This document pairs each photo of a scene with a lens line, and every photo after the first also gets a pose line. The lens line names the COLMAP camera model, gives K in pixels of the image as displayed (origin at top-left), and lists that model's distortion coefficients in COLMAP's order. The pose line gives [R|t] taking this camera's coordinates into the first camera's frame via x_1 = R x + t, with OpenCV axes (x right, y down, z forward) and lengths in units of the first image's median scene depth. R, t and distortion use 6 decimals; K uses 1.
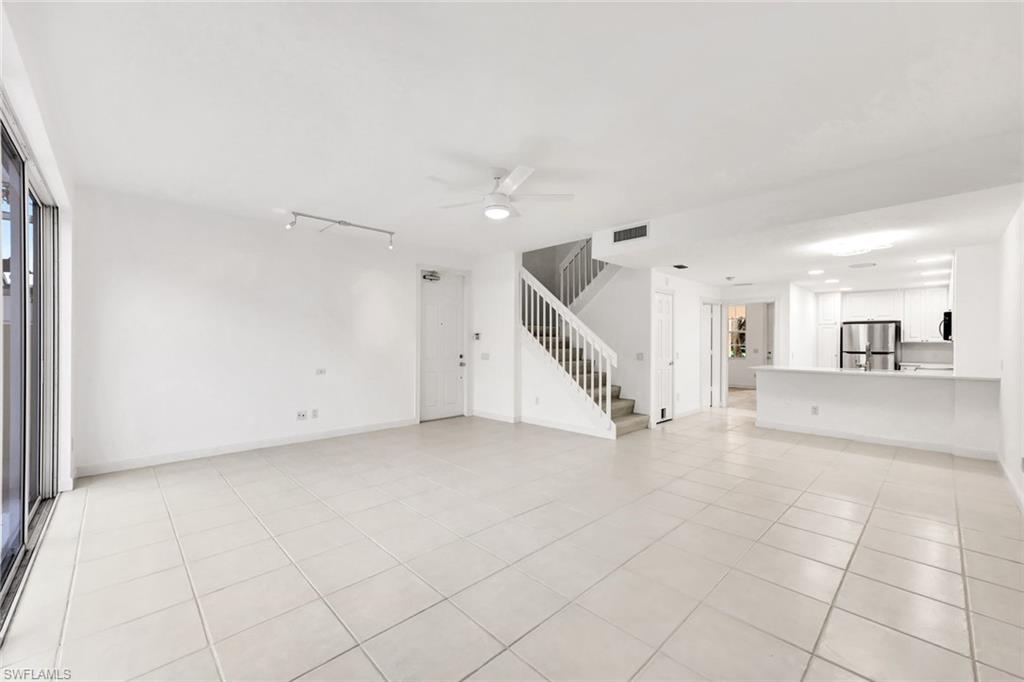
lens RADIAL K [[415.2, 0, 511.5], [0, 415.2, 339.1], [0, 0, 1]] dist [-0.001976, 0.000592]
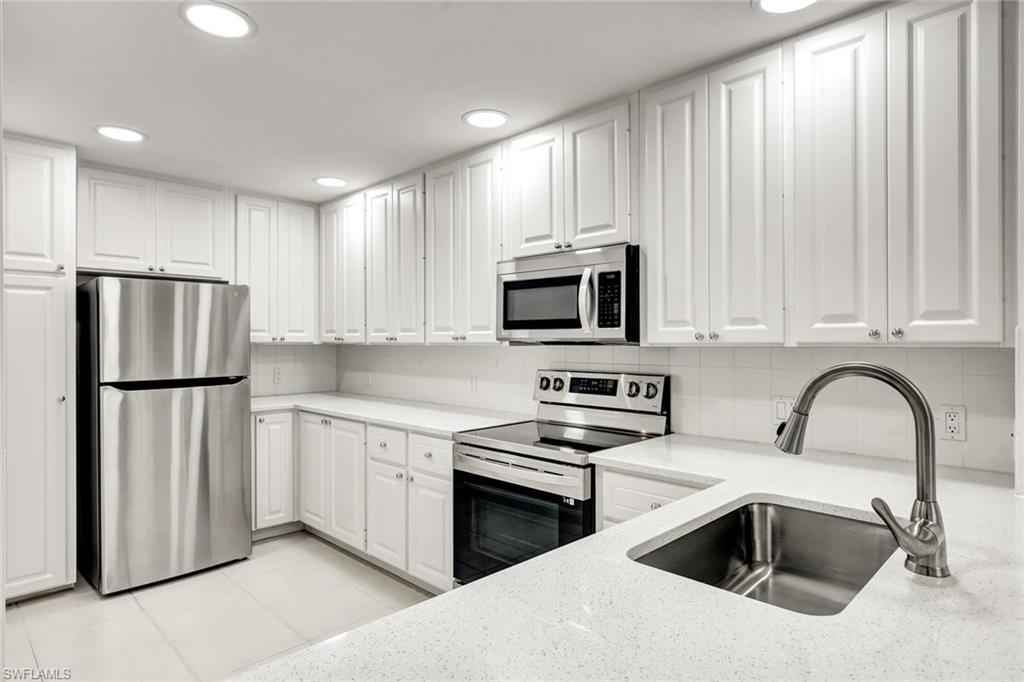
lens RADIAL K [[568.2, 0, 517.7], [0, 568.2, 339.5], [0, 0, 1]] dist [-0.001532, -0.002260]
pose [[-0.033440, -0.006032, 0.999423, 0.537736], [-0.001730, 0.999981, 0.005978, 0.001456], [-0.999439, -0.001529, -0.033449, 0.910878]]
